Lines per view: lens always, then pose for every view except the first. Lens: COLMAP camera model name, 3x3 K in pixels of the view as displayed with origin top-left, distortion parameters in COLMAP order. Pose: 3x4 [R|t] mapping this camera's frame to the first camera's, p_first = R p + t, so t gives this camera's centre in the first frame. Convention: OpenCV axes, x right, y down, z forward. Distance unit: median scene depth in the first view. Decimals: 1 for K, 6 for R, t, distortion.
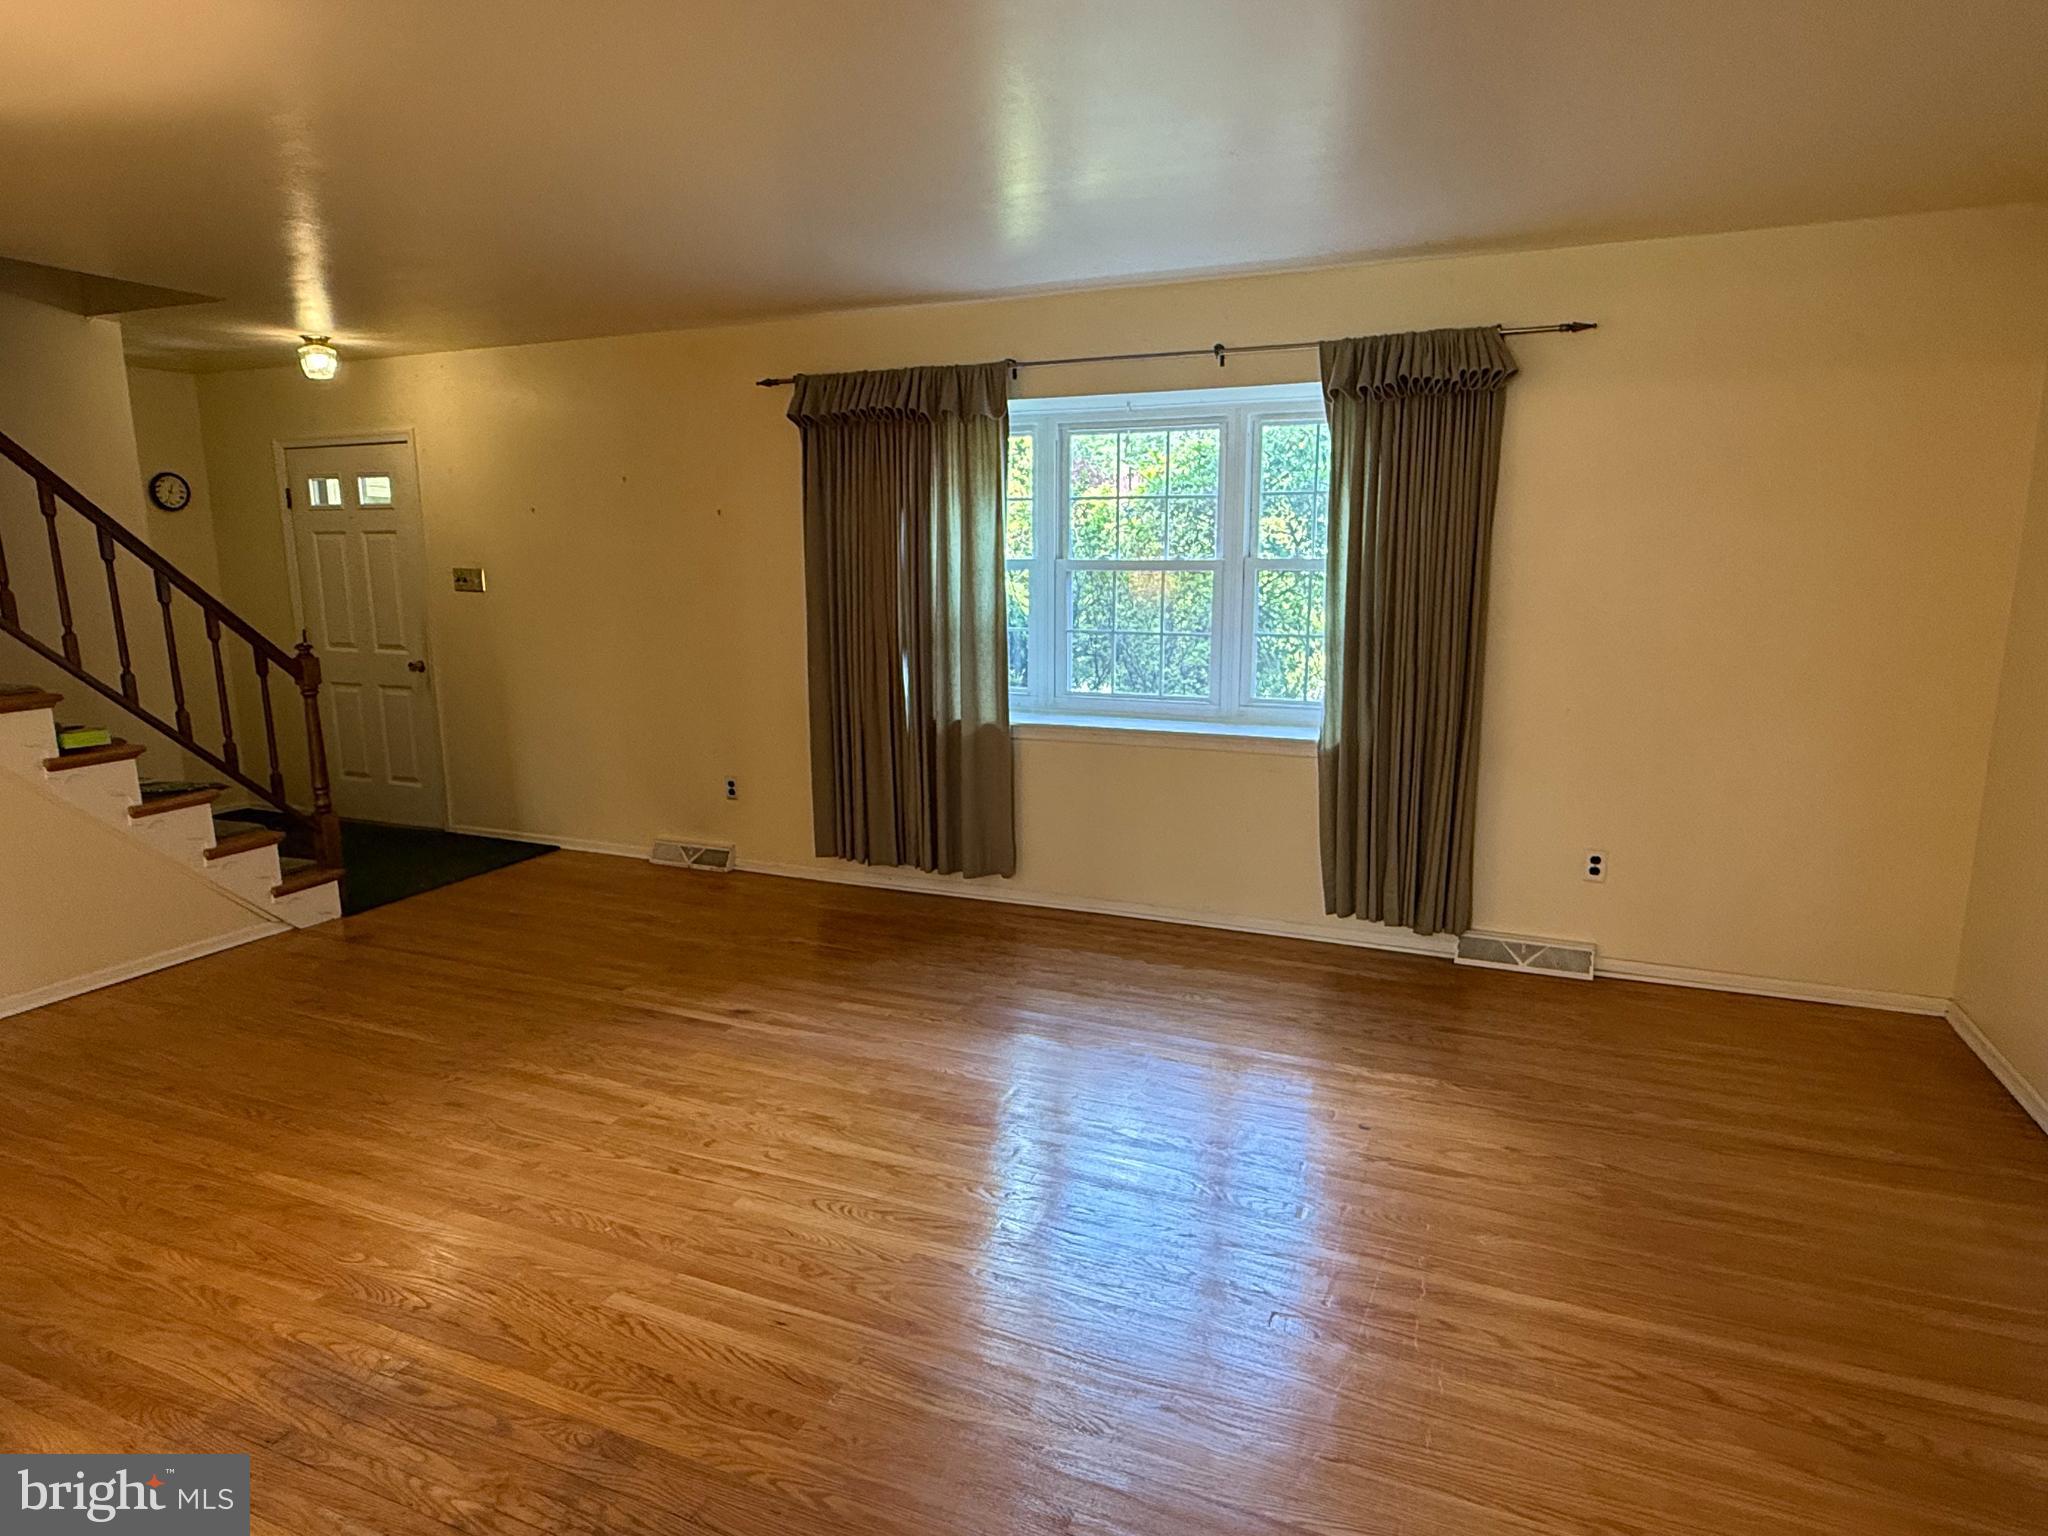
lens RADIAL K [[1179.5, 0, 1037.0], [0, 1179.5, 775.2], [0, 0, 1]] dist [-0.001389, 0.000782]
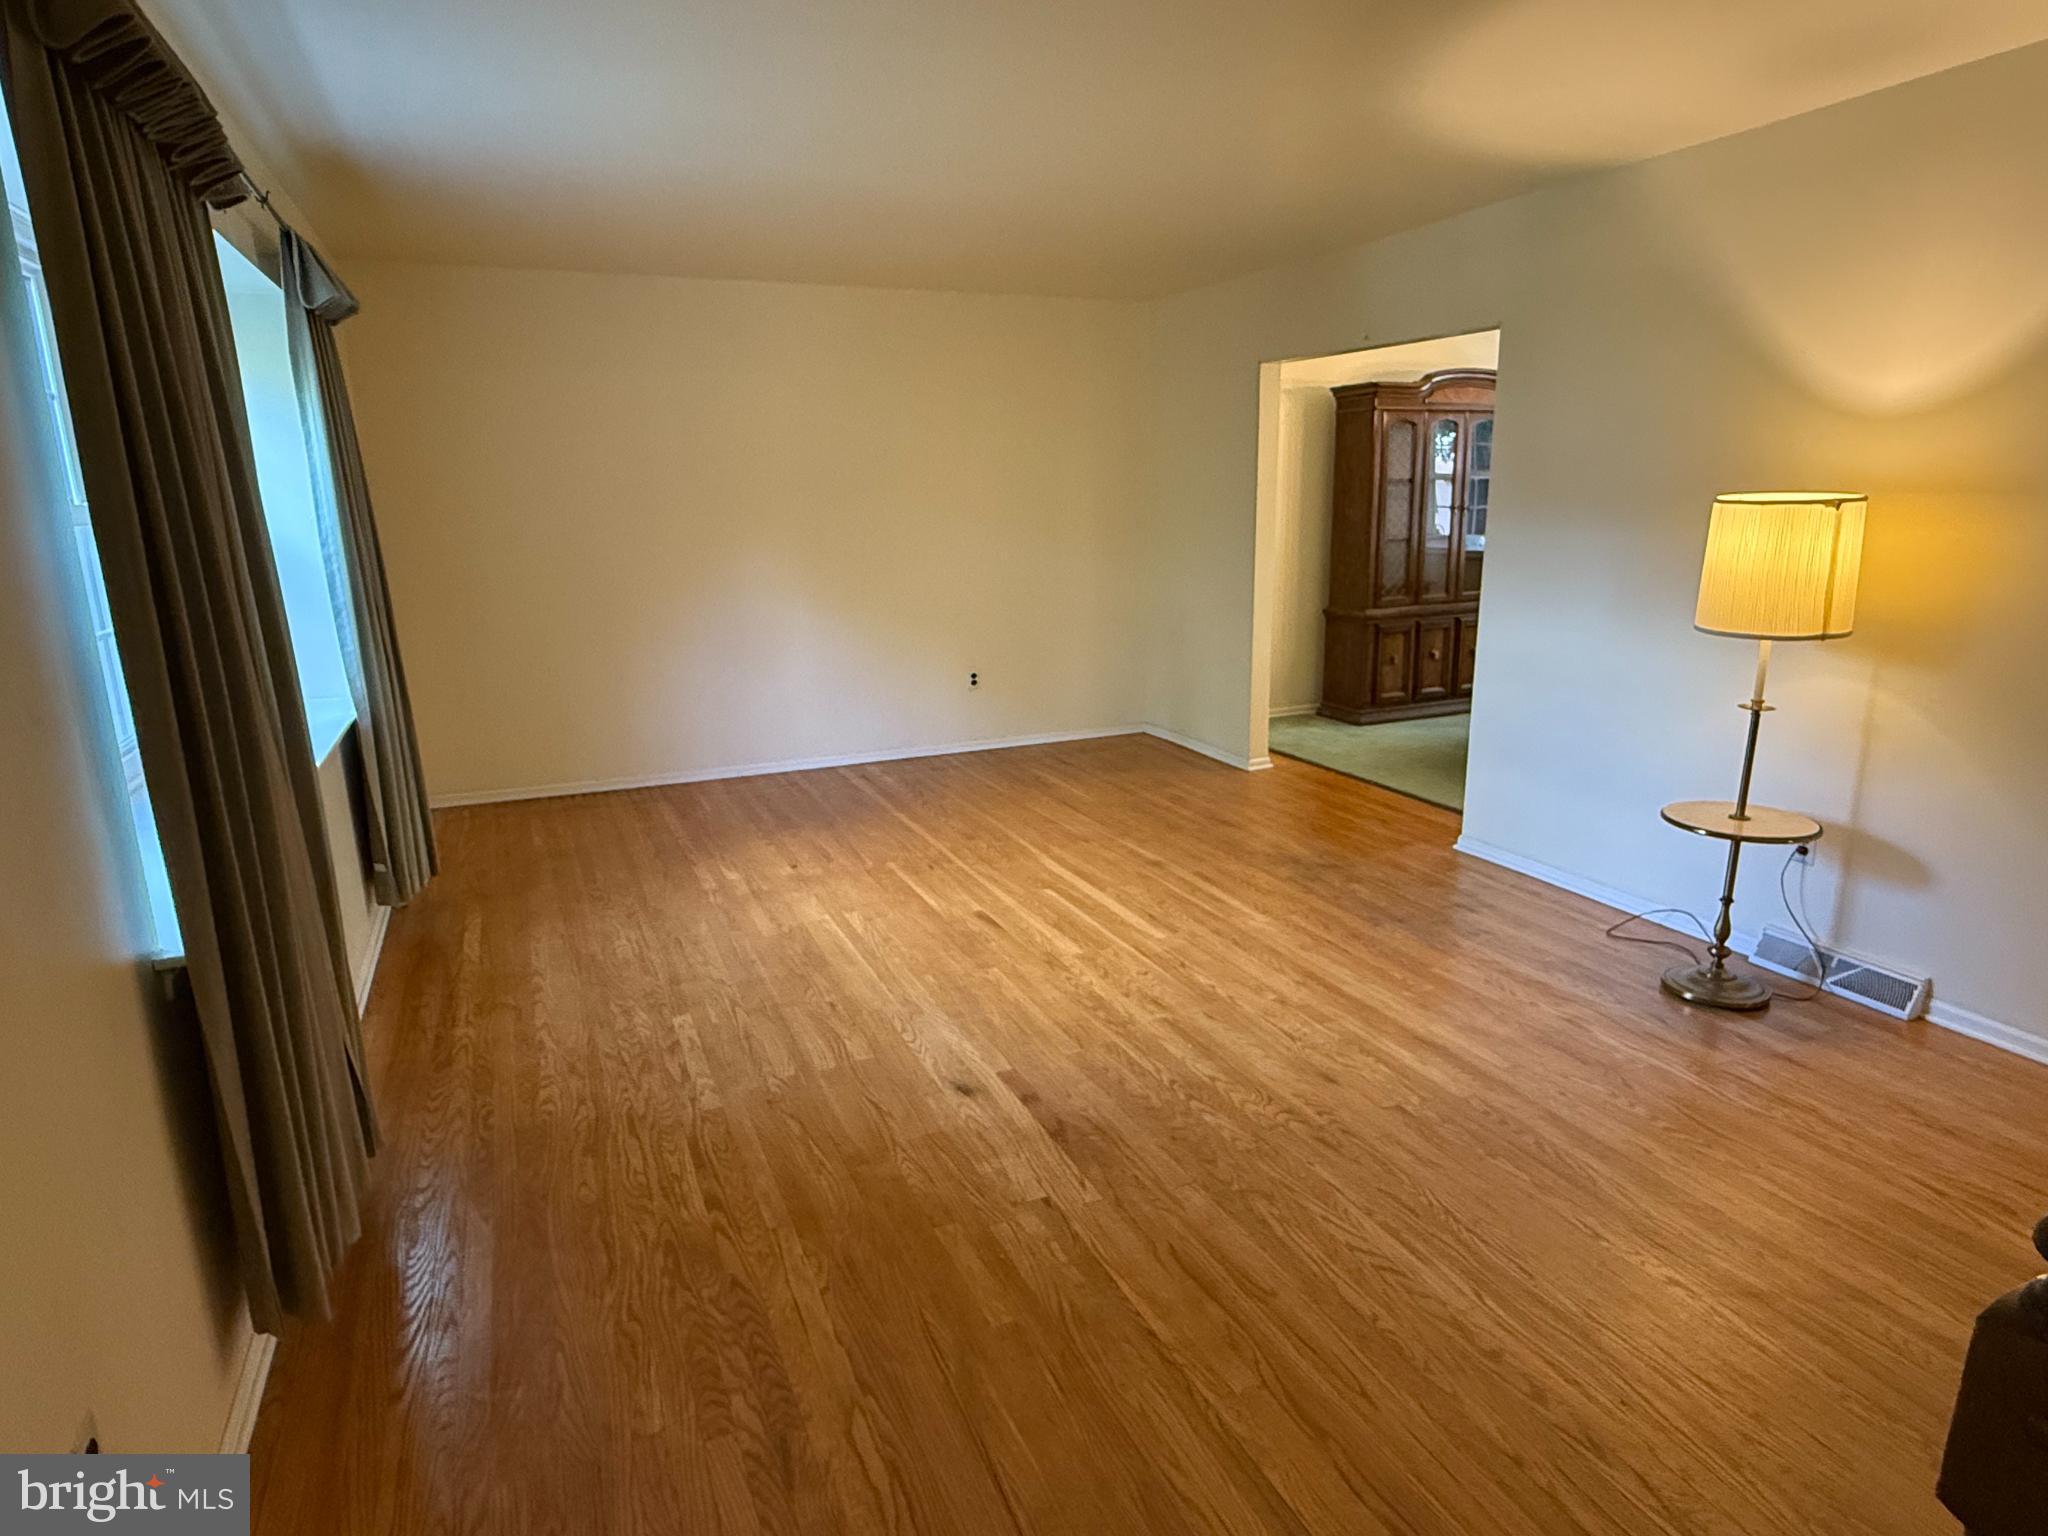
lens RADIAL K [[1179.5, 0, 1025.3], [0, 1179.5, 777.0], [0, 0, 1]] dist [-0.001389, 0.000782]
pose [[-0.717060, -0.152137, 0.680205, -0.643878], [0.148329, 0.920228, 0.362187, -0.211206], [-0.681046, 0.360605, -0.637292, 1.172594]]
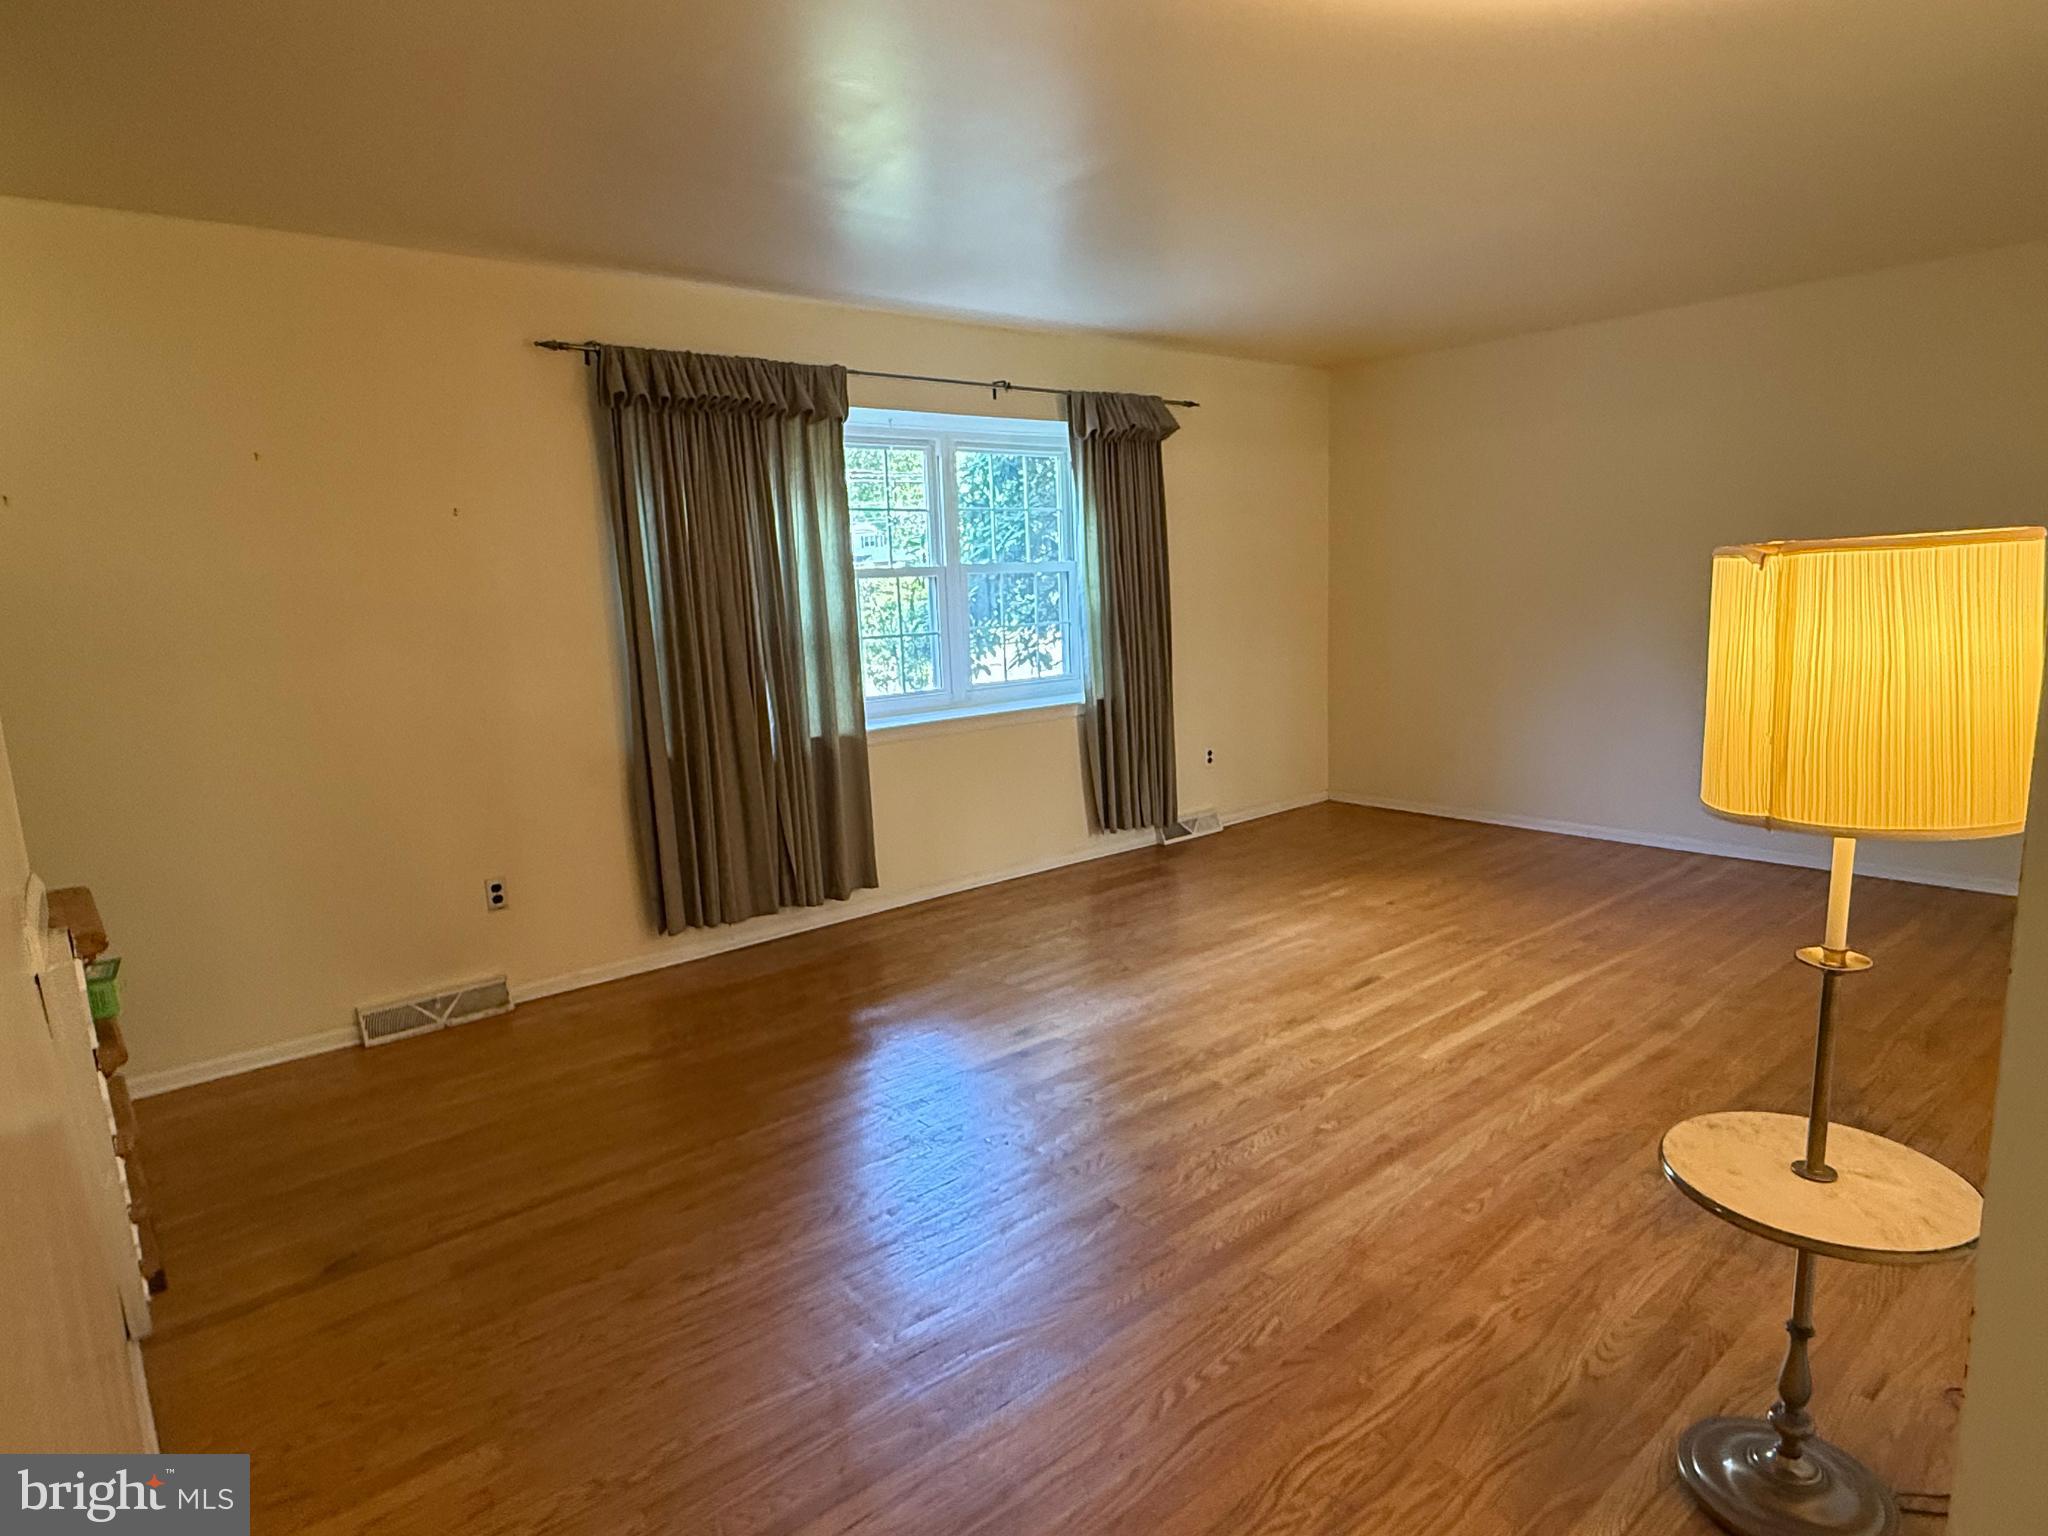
lens RADIAL K [[1179.5, 0, 1018.1], [0, 1179.5, 762.4], [0, 0, 1]] dist [-0.001389, 0.000782]
pose [[0.455937, -0.153357, 0.876700, -0.883043], [0.203318, 0.976943, 0.065155, -0.059778], [-0.866478, 0.148542, 0.476604, 0.446406]]
